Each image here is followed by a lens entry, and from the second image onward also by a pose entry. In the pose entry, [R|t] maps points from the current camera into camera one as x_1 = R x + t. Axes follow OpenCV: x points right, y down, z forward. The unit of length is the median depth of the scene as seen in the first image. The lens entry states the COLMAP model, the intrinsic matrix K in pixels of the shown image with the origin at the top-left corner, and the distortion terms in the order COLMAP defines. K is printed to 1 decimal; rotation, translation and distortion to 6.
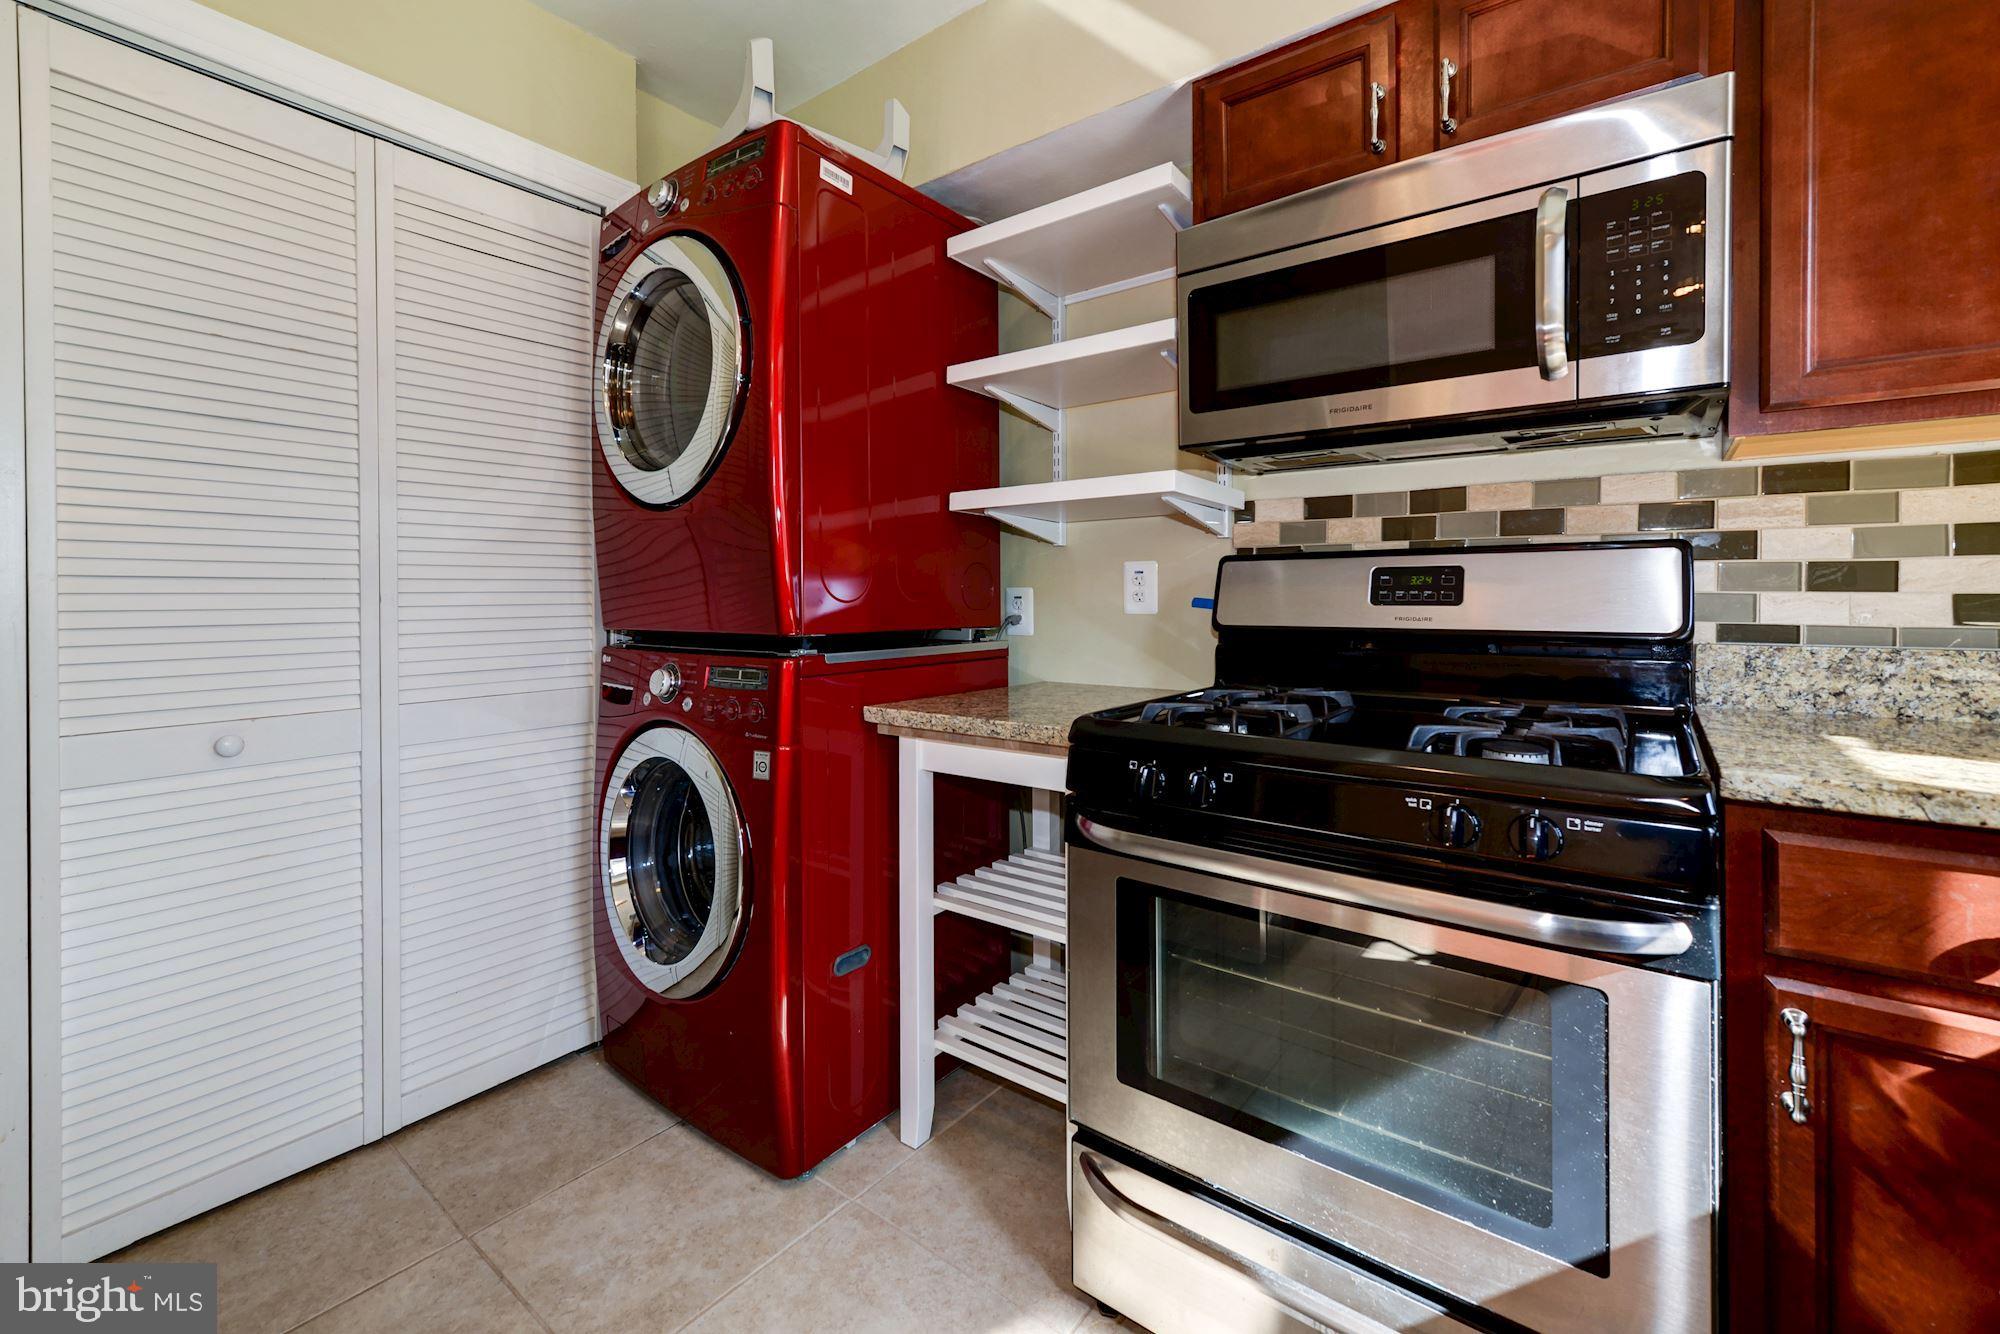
lens RADIAL K [[854.3, 0, 966.9], [0, 854.3, 597.1], [0, 0, 1]] dist [0.003412, 0.000661]
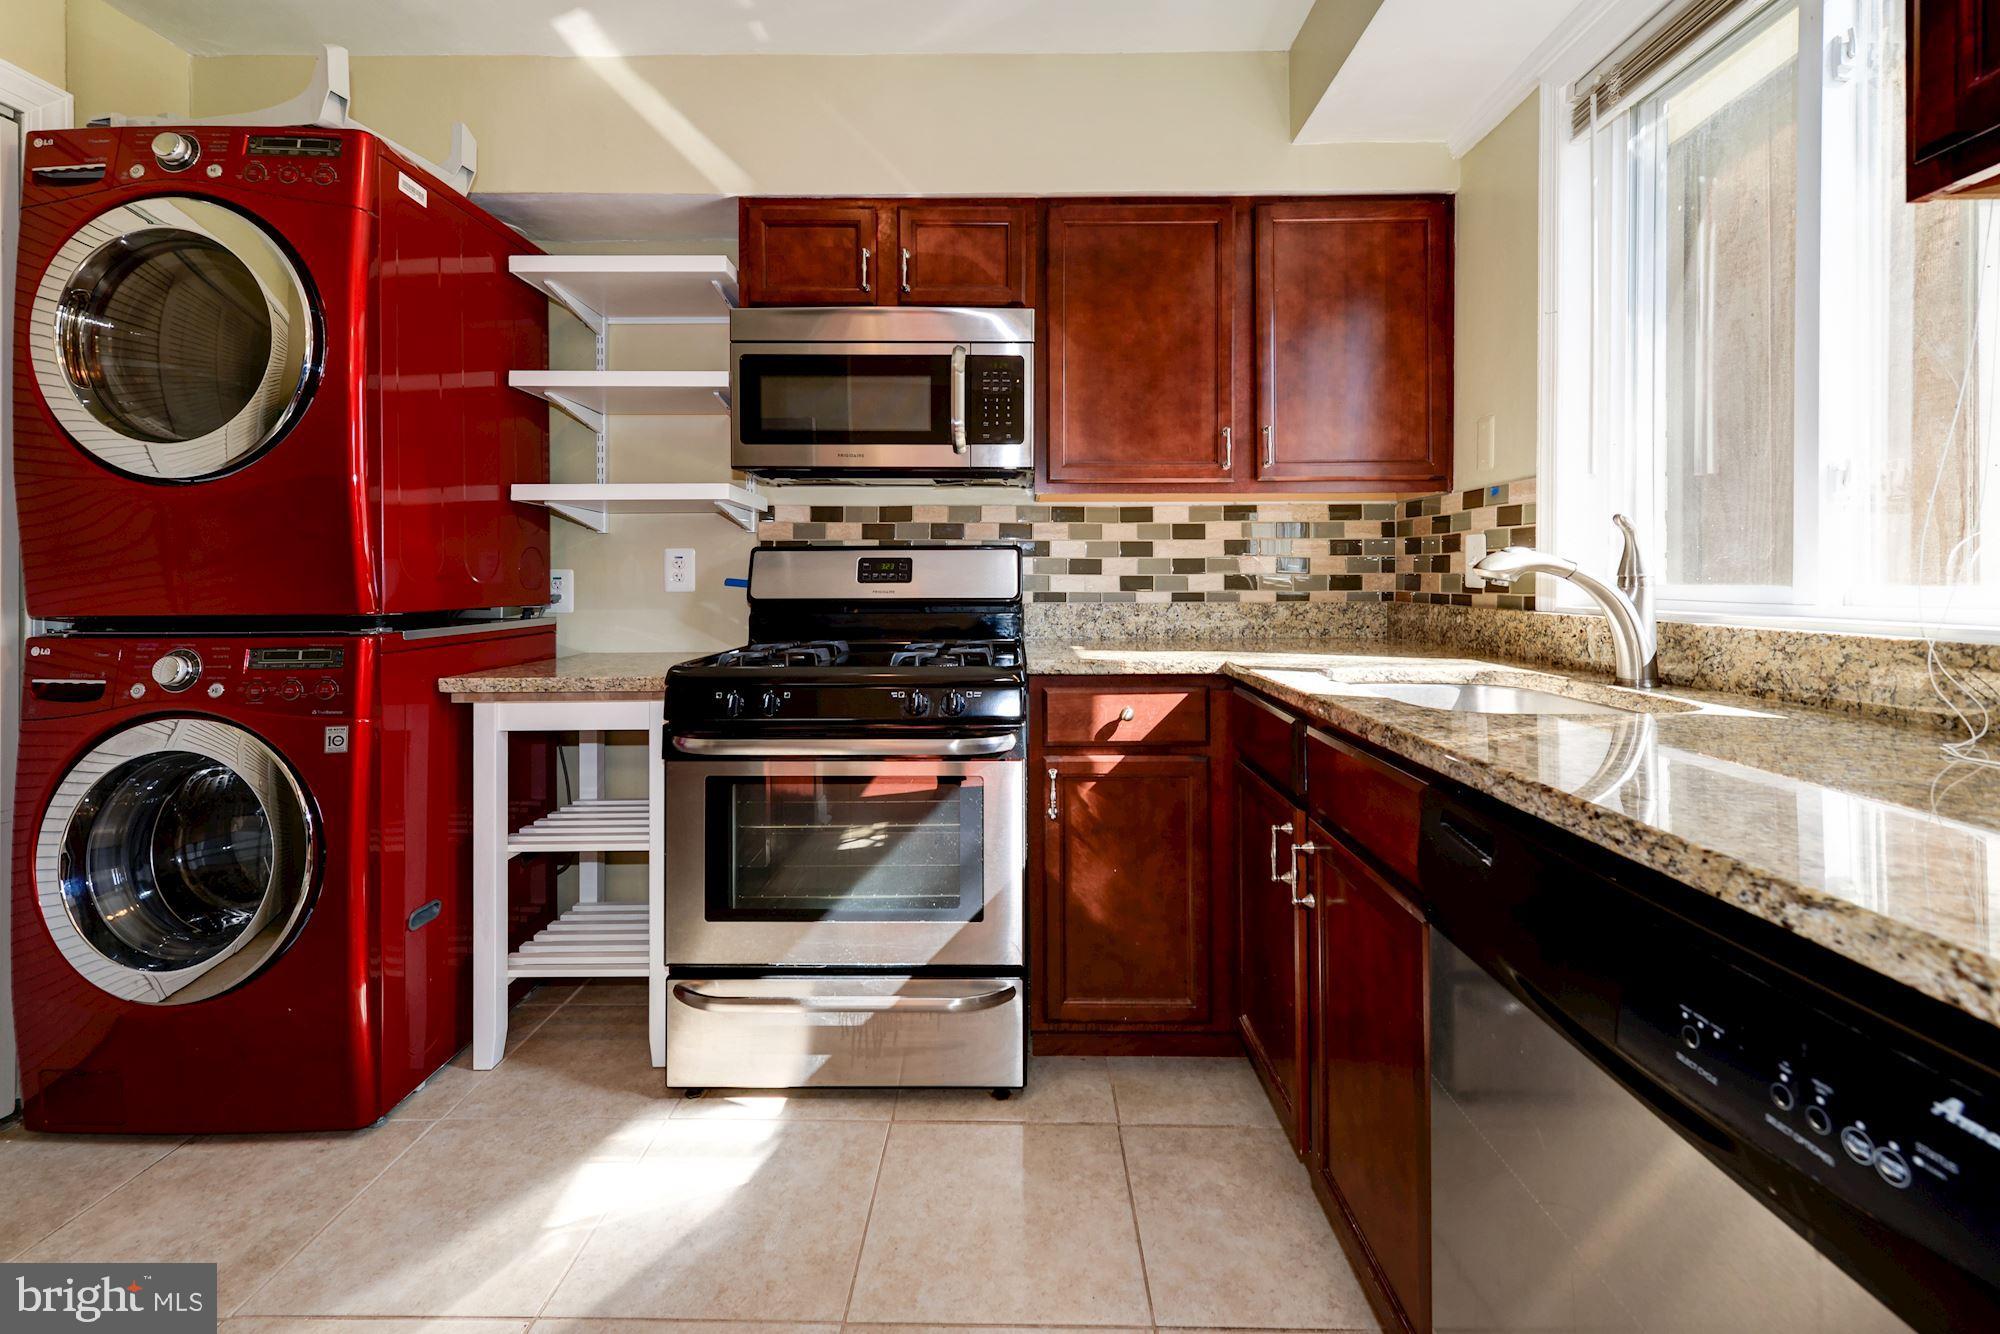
lens RADIAL K [[832.7, 0, 1005.5], [0, 832.7, 578.4], [0, 0, 1]] dist [-0.000741, 0.000065]
pose [[0.788113, -0.001801, 0.615528, -0.220738], [0.001176, 0.999998, 0.001420, -0.000456], [-0.615529, -0.000395, 0.788114, -0.305701]]
